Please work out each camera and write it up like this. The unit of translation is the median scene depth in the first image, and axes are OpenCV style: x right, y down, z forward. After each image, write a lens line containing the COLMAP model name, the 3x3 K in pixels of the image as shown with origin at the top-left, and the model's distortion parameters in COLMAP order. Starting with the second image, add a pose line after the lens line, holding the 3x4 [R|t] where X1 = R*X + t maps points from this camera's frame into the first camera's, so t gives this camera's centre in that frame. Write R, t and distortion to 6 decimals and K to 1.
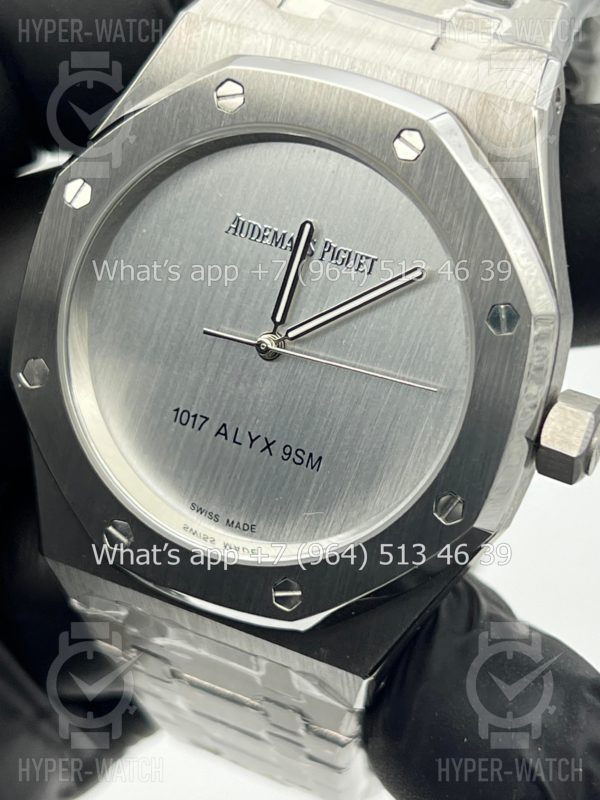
lens RADIAL K [[1849.9, 0, 299.1], [0, 1849.9, 399.7], [0, 0, 1]] dist [0.175729, 0.000000]
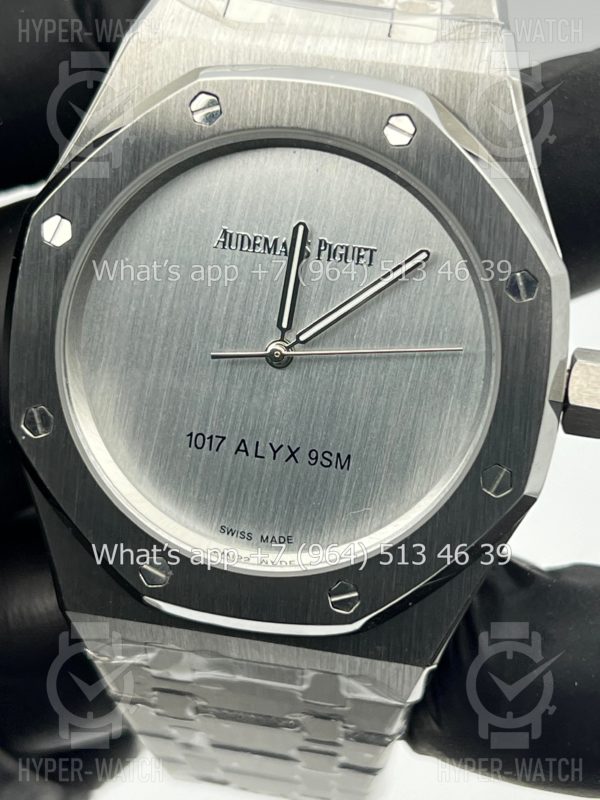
lens RADIAL K [[1849.9, 0, 304.3], [0, 1849.9, 395.2], [0, 0, 1]] dist [0.175729, 0.000000]
pose [[0.966960, -0.164105, 0.195084, -0.199041], [0.169117, 0.985553, -0.009203, 0.004205], [-0.190755, 0.041891, 0.980743, 0.029401]]
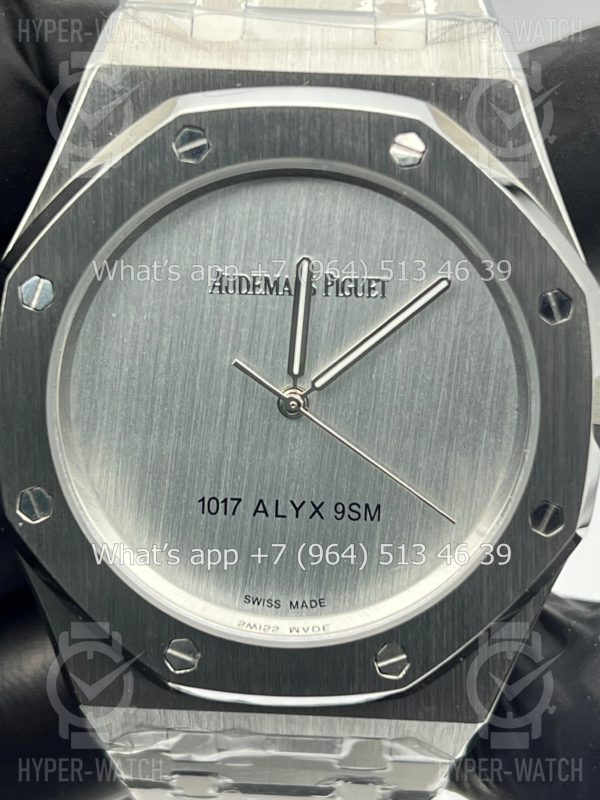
lens RADIAL K [[1849.9, 0, 299.5], [0, 1849.9, 400.6], [0, 0, 1]] dist [0.175729, 0.000000]
pose [[0.922725, -0.264584, 0.280310, -0.264855], [0.264935, 0.963542, 0.037372, -0.062709], [-0.279979, 0.039780, 0.959182, 0.134319]]
